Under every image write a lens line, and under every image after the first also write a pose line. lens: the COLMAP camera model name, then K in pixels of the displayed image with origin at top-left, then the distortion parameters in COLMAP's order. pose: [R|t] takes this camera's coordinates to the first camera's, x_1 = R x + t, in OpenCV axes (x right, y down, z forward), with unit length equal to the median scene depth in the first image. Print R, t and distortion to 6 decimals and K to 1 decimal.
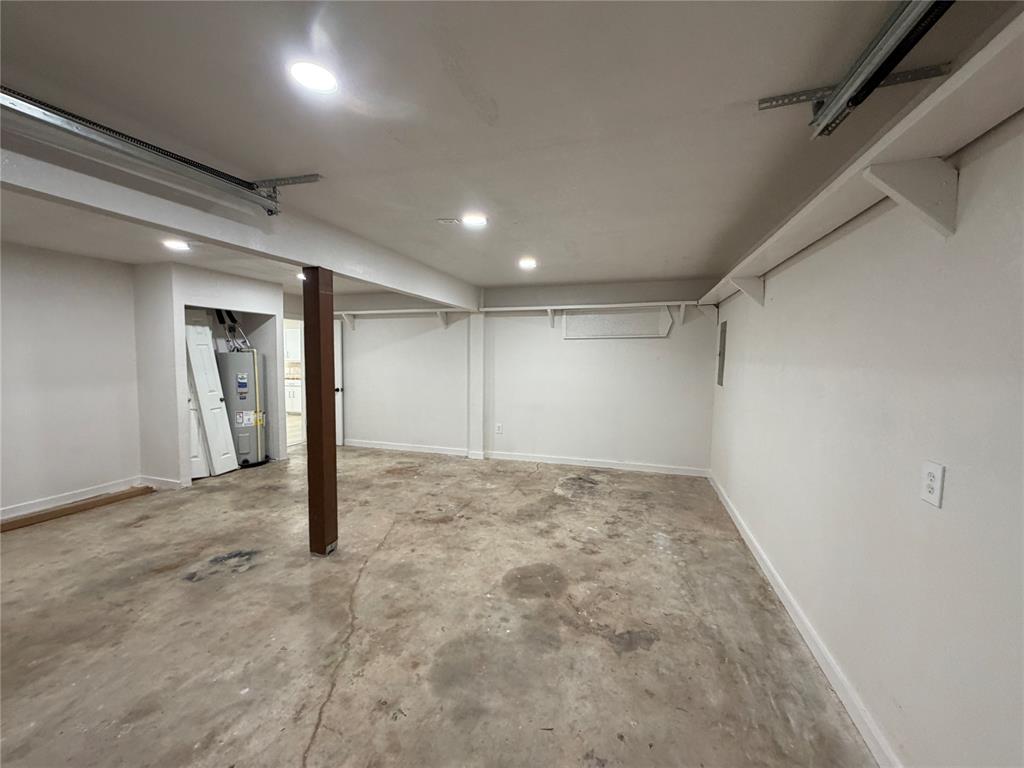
lens RADIAL K [[408.9, 0, 510.1], [0, 408.9, 383.8], [0, 0, 1]] dist [0.000535, 0.000541]
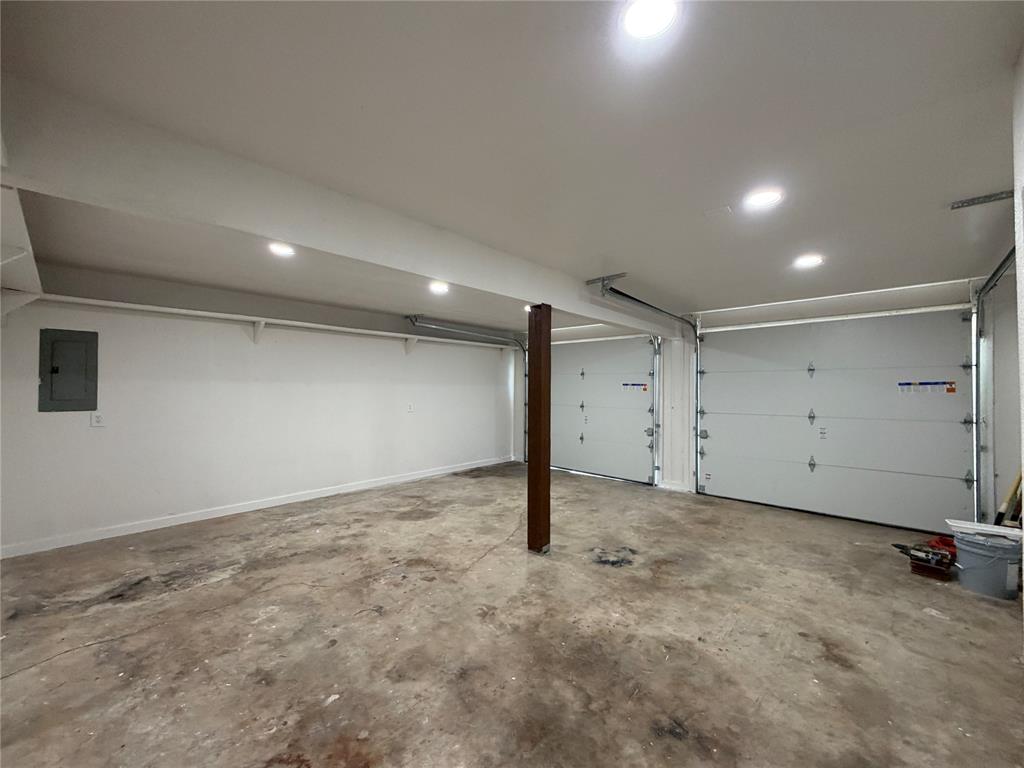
lens RADIAL K [[408.9, 0, 510.9], [0, 408.9, 385.5], [0, 0, 1]] dist [0.000535, 0.000541]
pose [[-0.903841, -0.012134, 0.427697, -0.717461], [0.016328, 0.997892, 0.062817, -0.100544], [-0.427558, 0.063760, -0.901737, 1.683336]]
